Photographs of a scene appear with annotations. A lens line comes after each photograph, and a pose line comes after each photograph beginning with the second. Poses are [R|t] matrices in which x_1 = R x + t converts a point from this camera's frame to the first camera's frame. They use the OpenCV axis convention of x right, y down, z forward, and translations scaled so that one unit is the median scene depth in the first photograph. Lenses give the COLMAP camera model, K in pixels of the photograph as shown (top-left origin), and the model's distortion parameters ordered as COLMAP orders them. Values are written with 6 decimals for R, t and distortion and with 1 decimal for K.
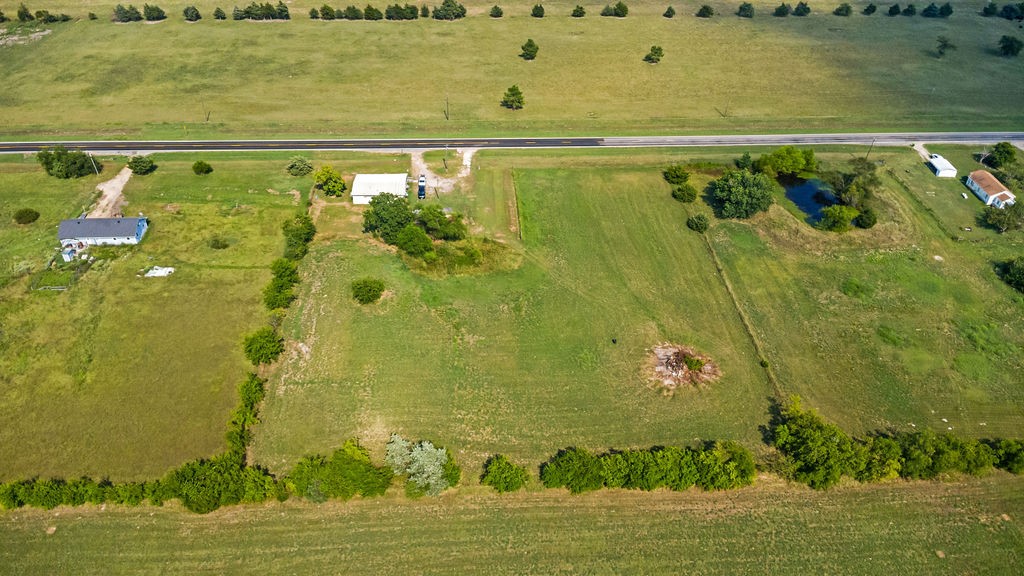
lens RADIAL K [[724.4, 0, 511.4], [0, 724.4, 289.1], [0, 0, 1]] dist [0.030975, -0.050569]
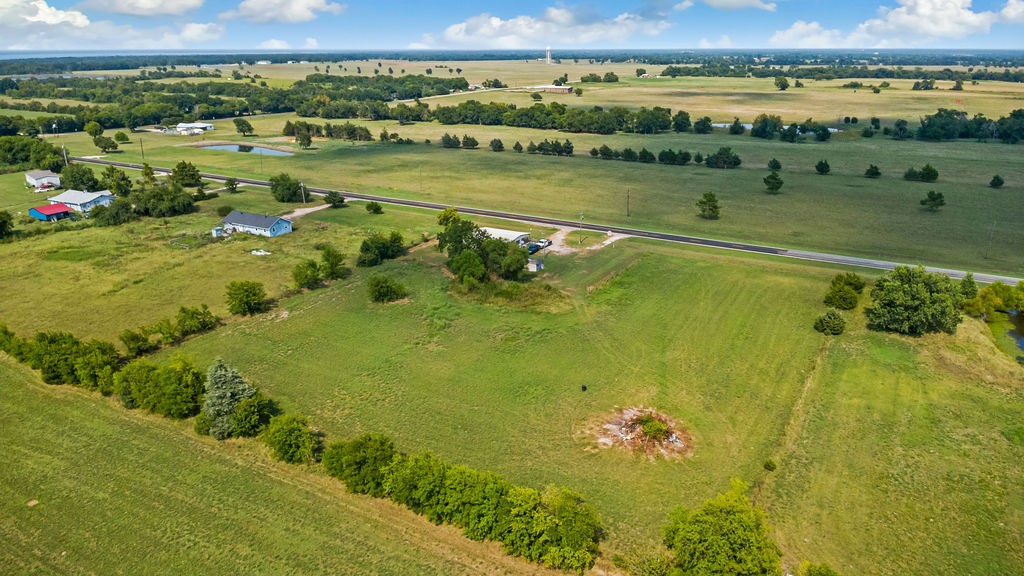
lens RADIAL K [[721.2, 0, 523.5], [0, 721.2, 292.0], [0, 0, 1]] dist [0.028542, -0.049637]
pose [[0.842511, 0.159042, -0.514666, 0.396226], [-0.314280, 0.921086, -0.229844, 0.148585], [0.437497, 0.355396, 0.826009, 0.297234]]
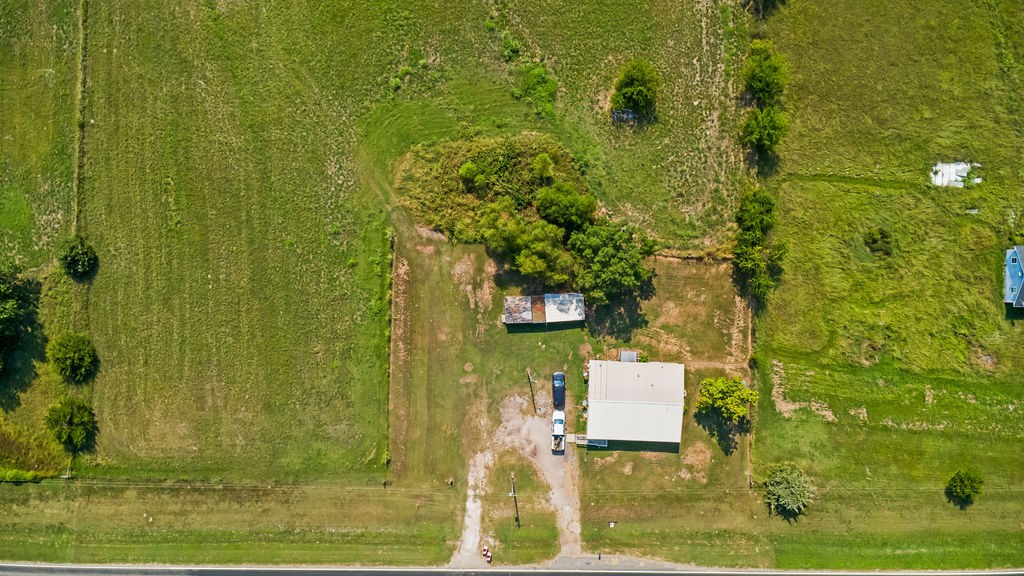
lens RADIAL K [[724.4, 0, 511.4], [0, 724.4, 289.1], [0, 0, 1]] dist [0.030975, -0.050569]
pose [[-0.995960, -0.081597, -0.037496, -0.069545], [0.021351, -0.620747, 0.783721, -0.595775], [-0.087225, 0.779754, 0.619981, 0.688599]]
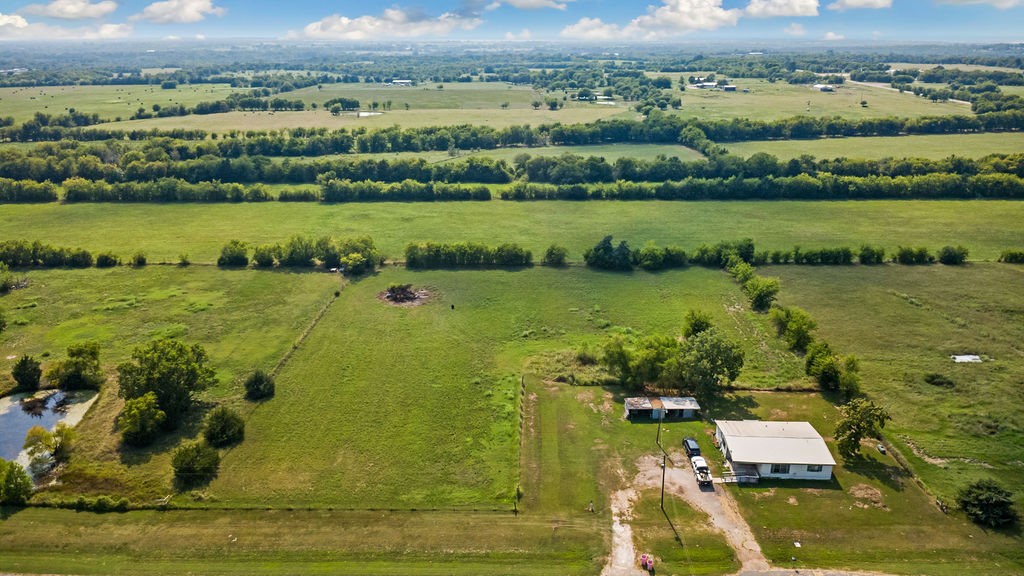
lens RADIAL K [[724.4, 0, 511.4], [0, 724.4, 289.1], [0, 0, 1]] dist [0.030975, -0.050569]
pose [[-0.995882, -0.038057, 0.082288, -0.032525], [0.047862, 0.550161, 0.833686, -0.759537], [-0.076999, 0.834191, -0.546073, 1.386984]]
